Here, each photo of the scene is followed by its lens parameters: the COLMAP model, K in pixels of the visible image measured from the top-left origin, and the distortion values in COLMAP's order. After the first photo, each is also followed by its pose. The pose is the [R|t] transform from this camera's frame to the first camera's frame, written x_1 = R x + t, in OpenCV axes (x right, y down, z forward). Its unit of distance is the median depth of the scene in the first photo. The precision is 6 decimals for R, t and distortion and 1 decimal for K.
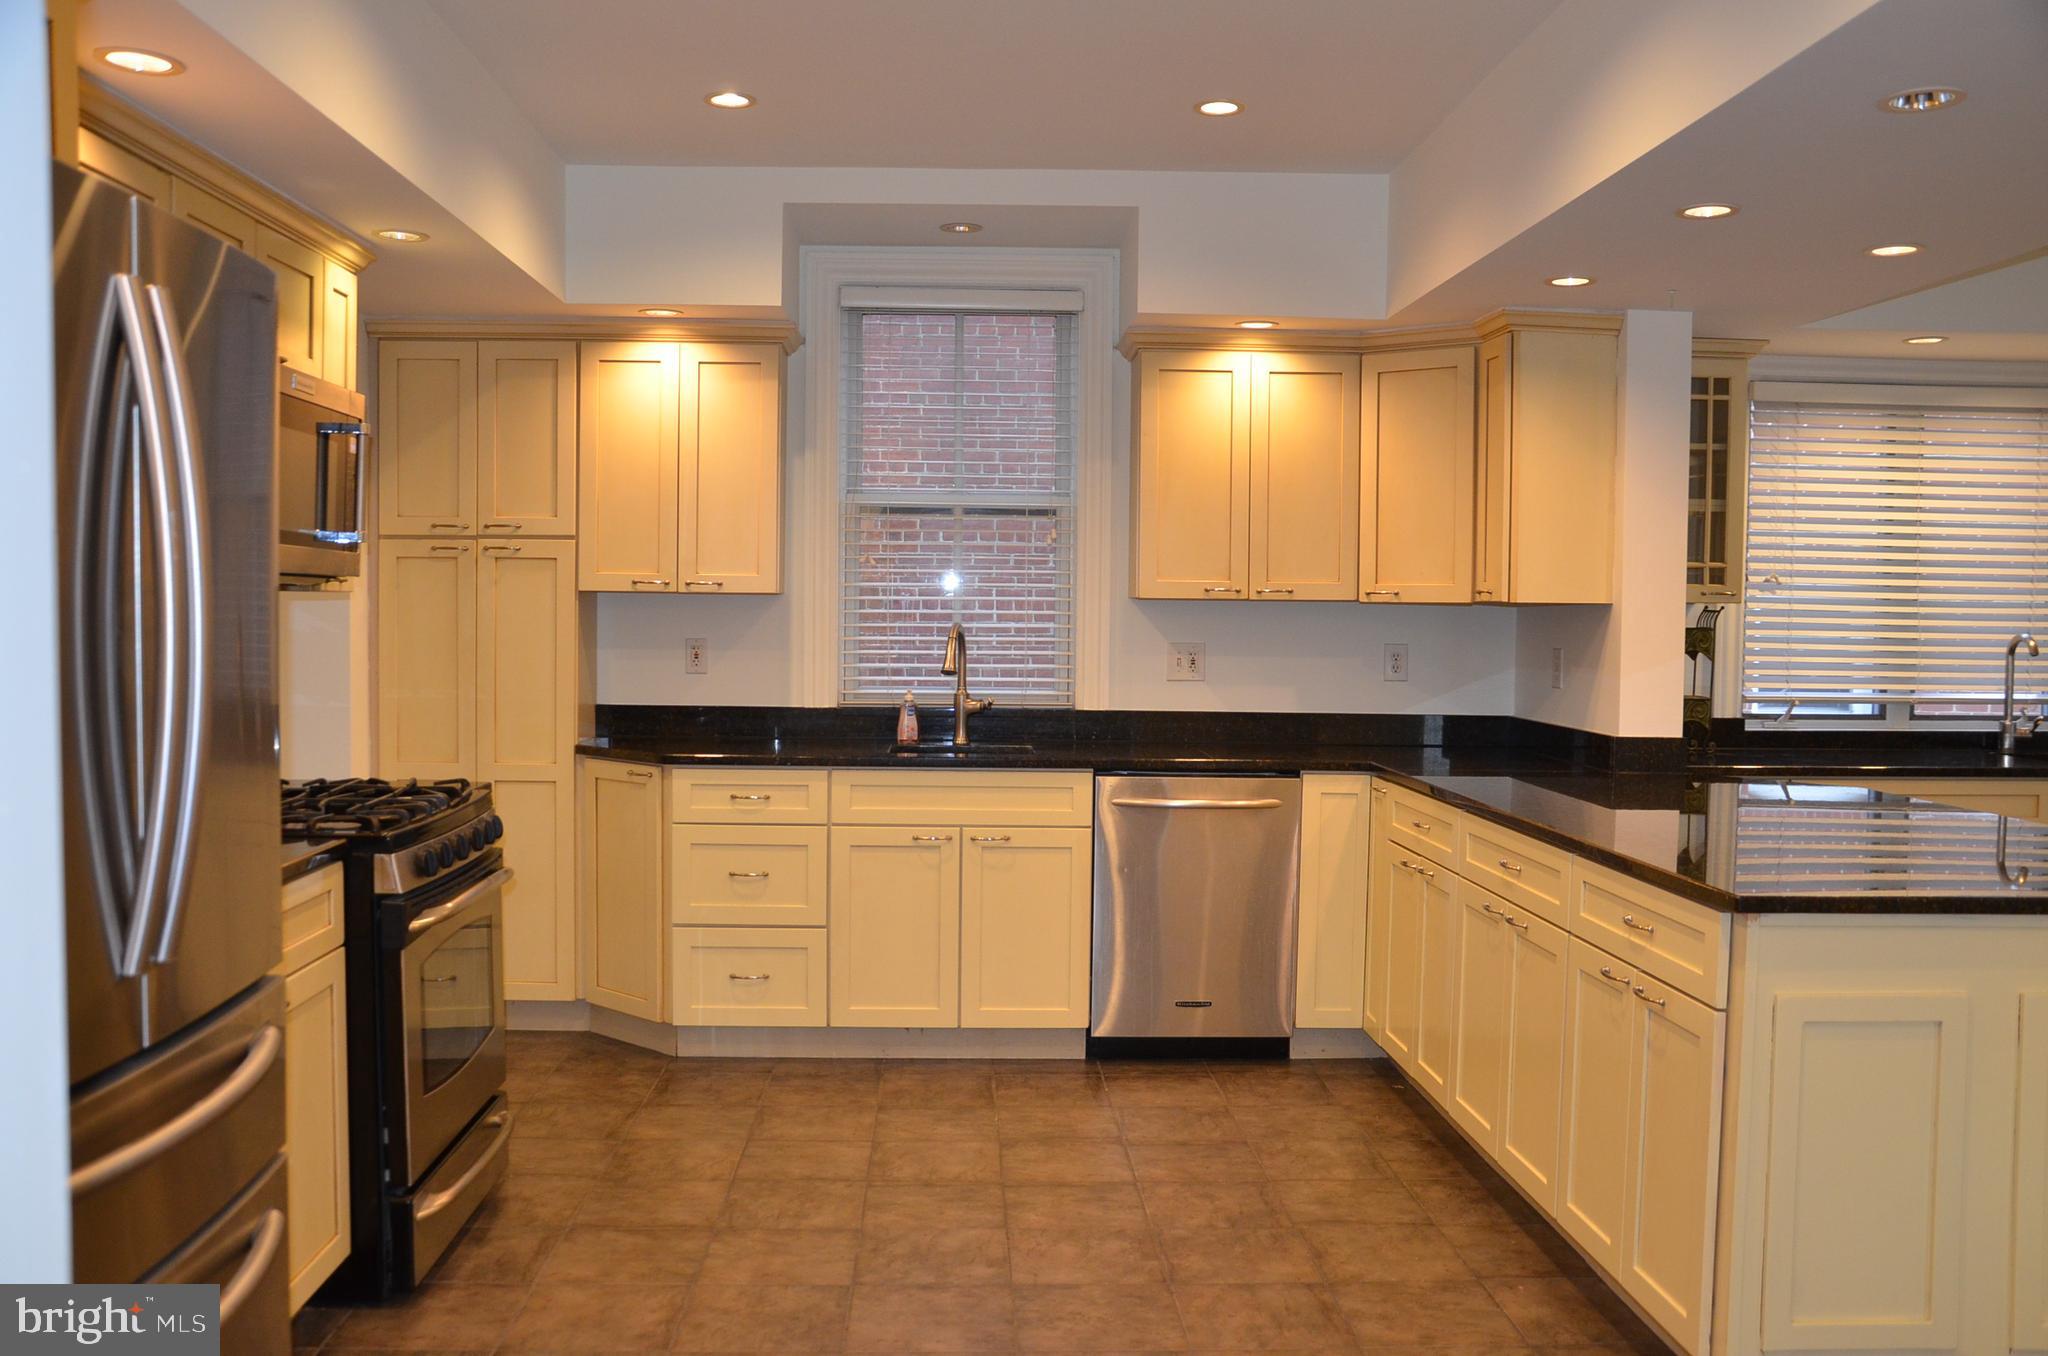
lens RADIAL K [[1760.1, 0, 1027.8], [0, 1760.1, 693.9], [0, 0, 1]] dist [-0.125671, 0.164243]
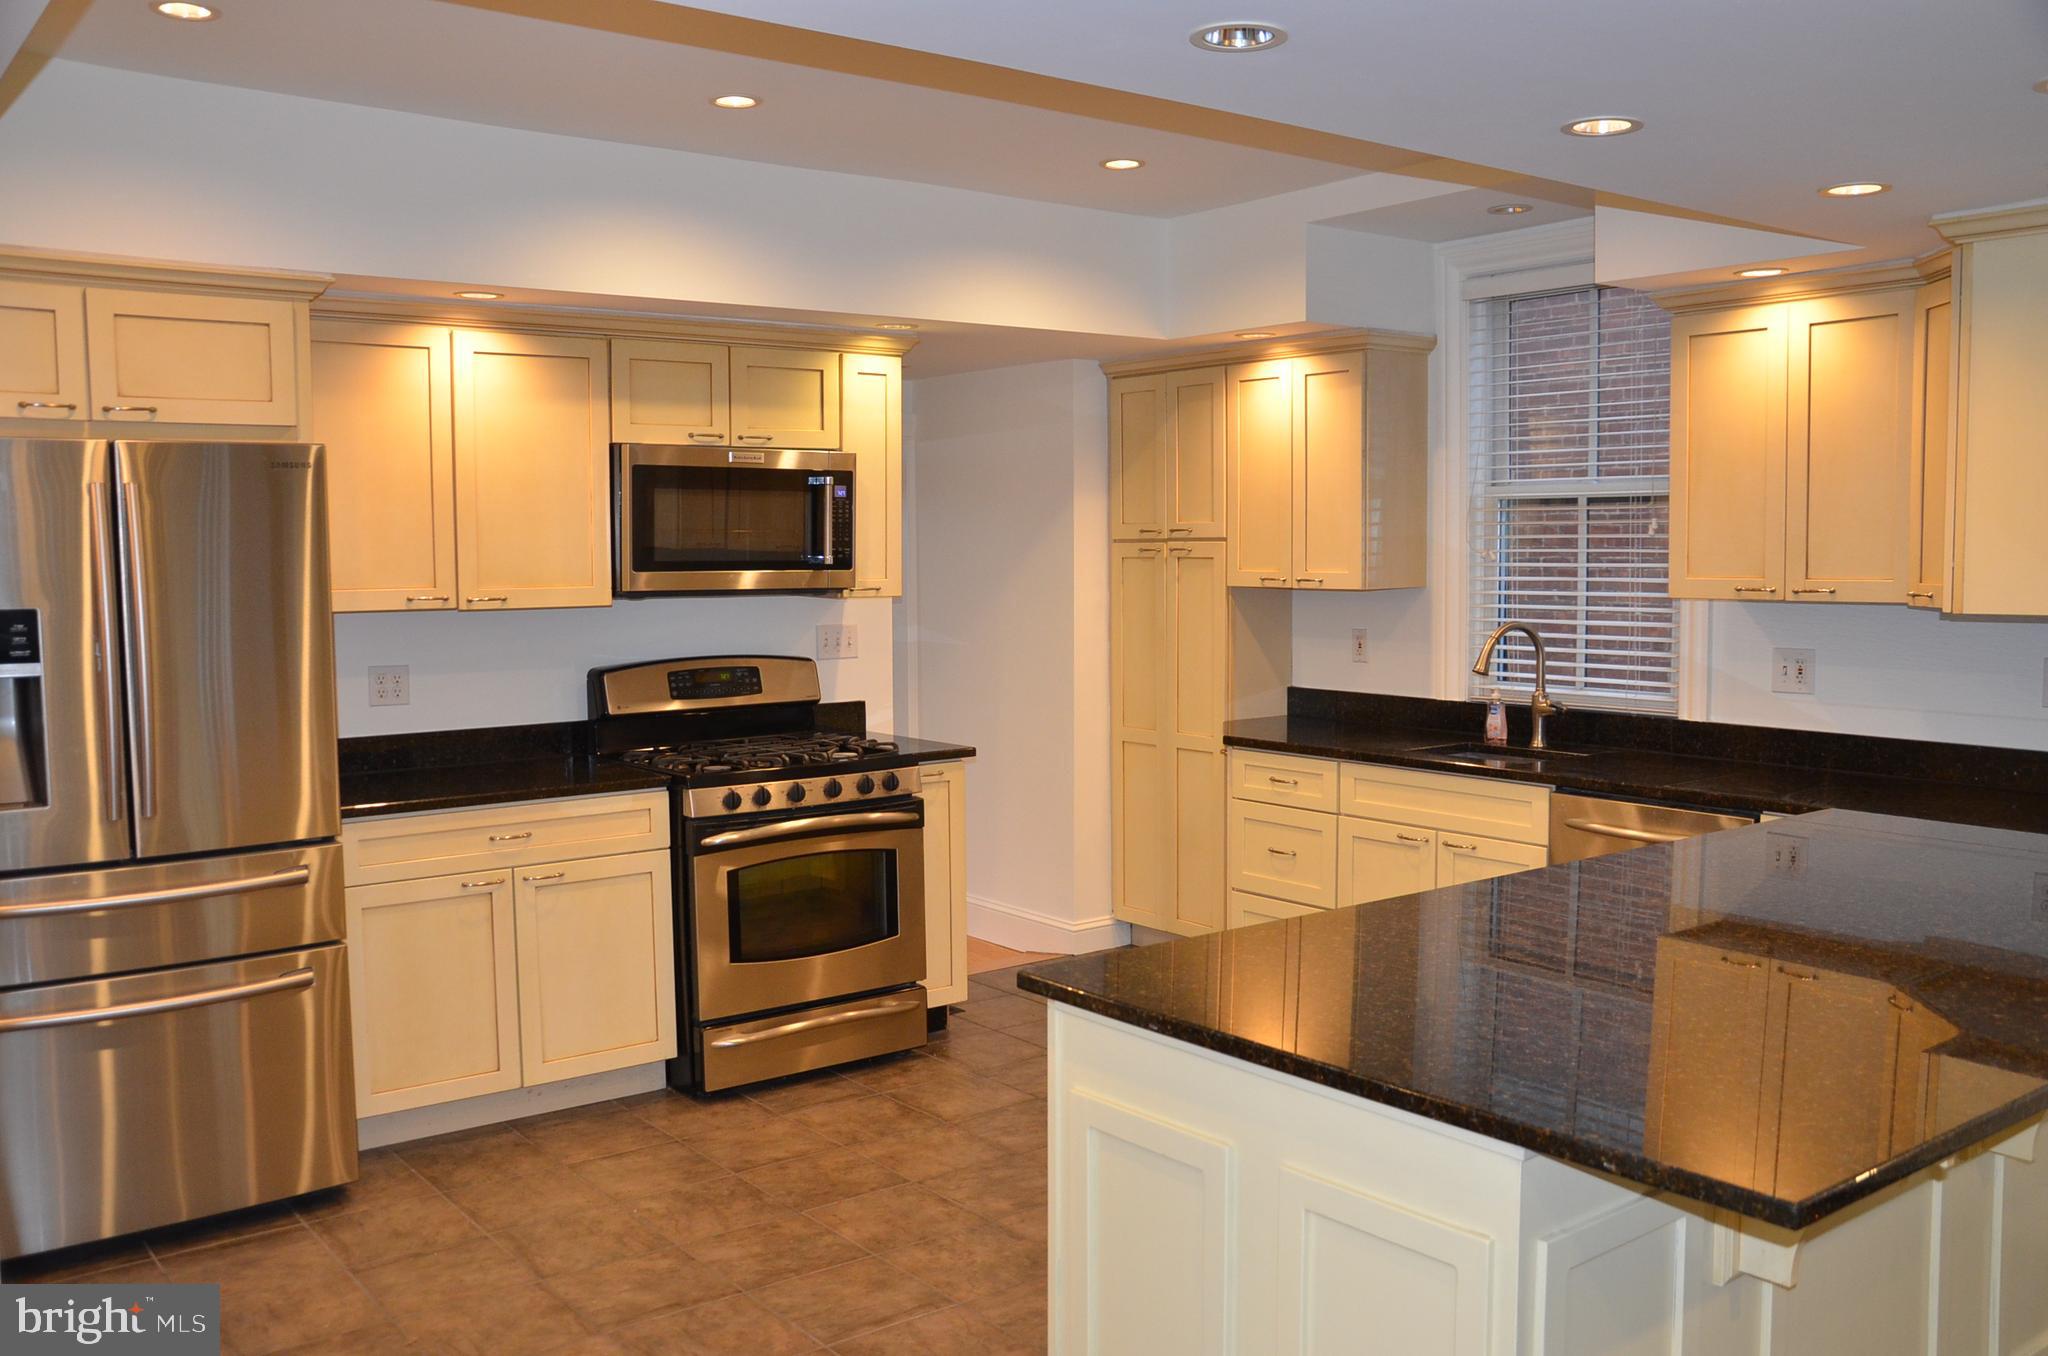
lens RADIAL K [[1760.1, 0, 1027.8], [0, 1760.1, 693.9], [0, 0, 1]] dist [-0.125671, 0.164243]
pose [[0.580053, 0.052620, -0.812877, 0.594078], [-0.027899, 0.998609, 0.044735, -0.036635], [0.814101, -0.003270, 0.580714, 0.231517]]
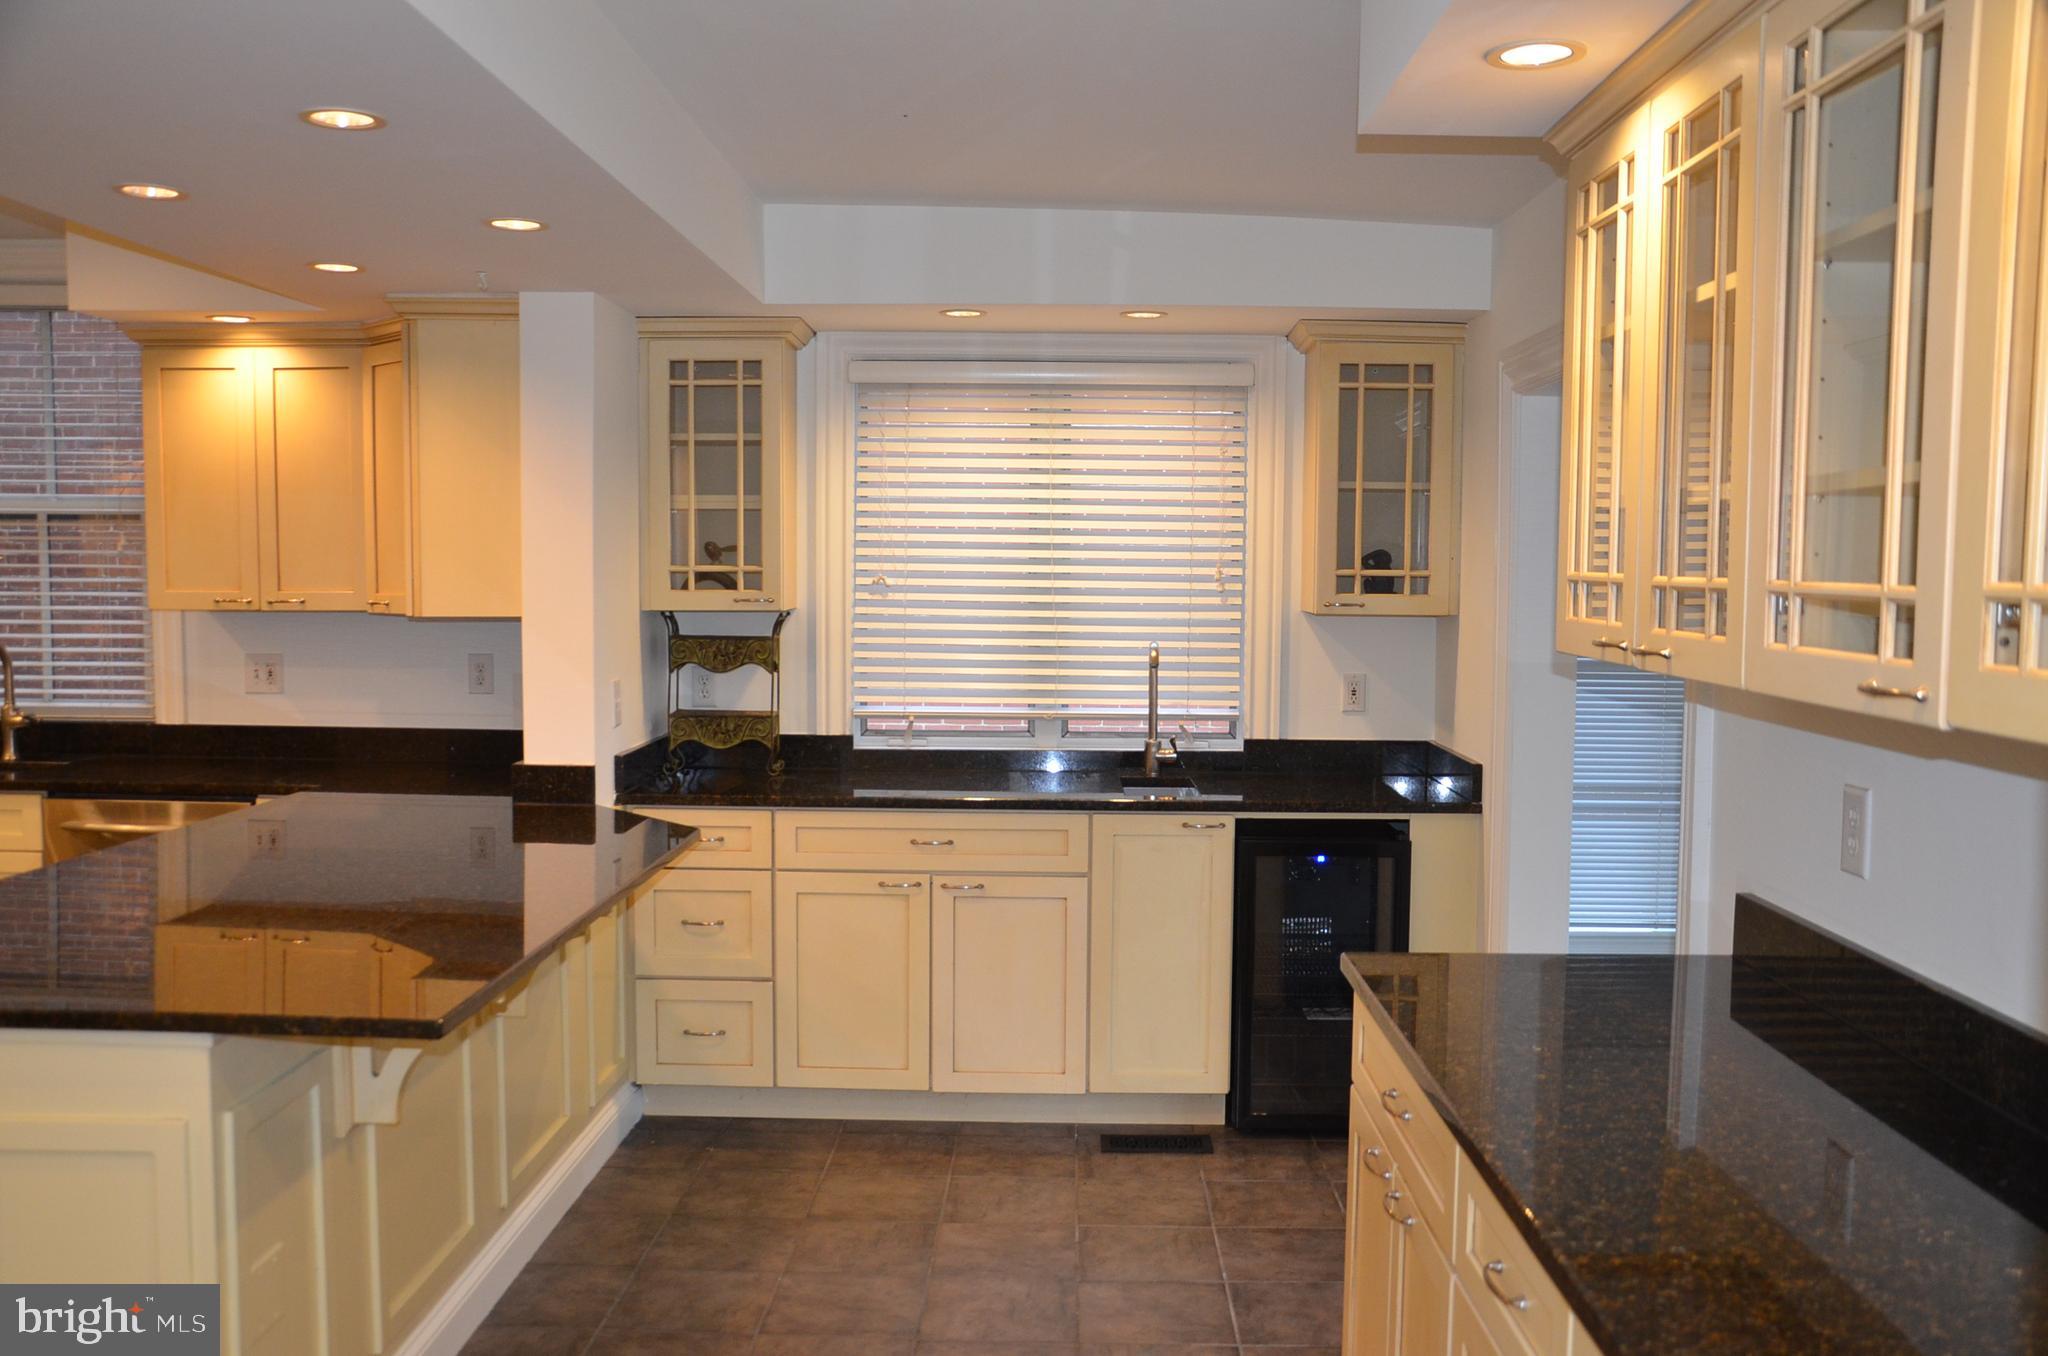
lens RADIAL K [[1760.1, 0, 1027.8], [0, 1760.1, 693.9], [0, 0, 1]] dist [-0.125671, 0.164243]
pose [[0.997908, 0.000628, -0.064650, 0.604816], [0.000569, 0.999829, 0.018498, -0.026031], [0.064651, -0.018496, 0.997737, 0.098599]]
